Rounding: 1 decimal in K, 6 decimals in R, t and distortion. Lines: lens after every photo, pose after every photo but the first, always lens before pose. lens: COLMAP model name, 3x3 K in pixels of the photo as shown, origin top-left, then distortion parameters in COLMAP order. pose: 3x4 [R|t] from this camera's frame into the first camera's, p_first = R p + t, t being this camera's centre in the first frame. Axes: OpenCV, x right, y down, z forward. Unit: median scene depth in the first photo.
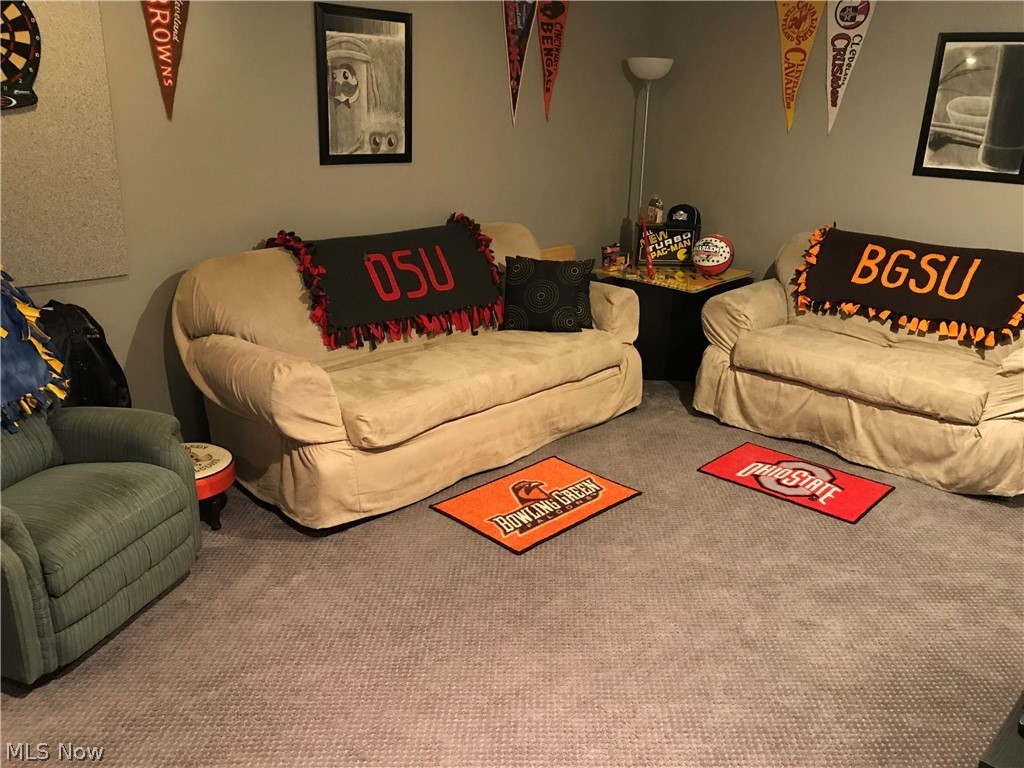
lens RADIAL K [[850.1, 0, 512.0], [0, 850.1, 384.0], [0, 0, 1]] dist [0.042582, -0.073029]
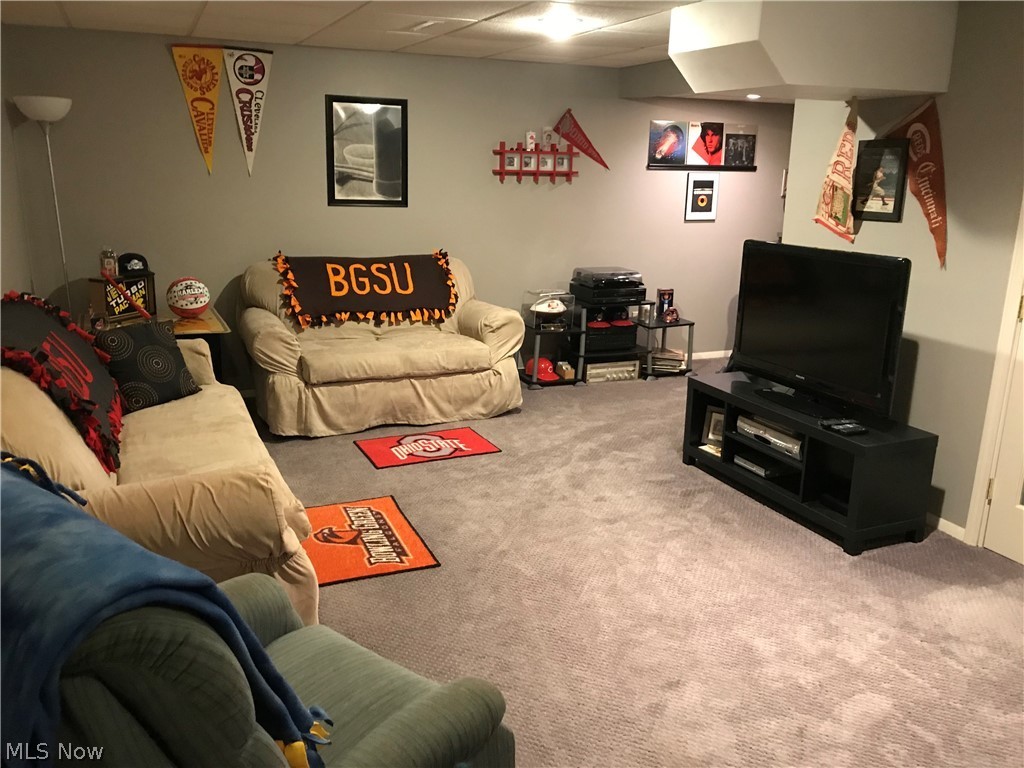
lens RADIAL K [[850.1, 0, 512.0], [0, 850.1, 384.0], [0, 0, 1]] dist [0.042582, -0.073029]
pose [[0.362765, -0.251851, 0.897203, -0.646666], [0.282640, 0.947171, 0.151597, -0.116756], [-0.887984, 0.198591, 0.414784, 0.311169]]
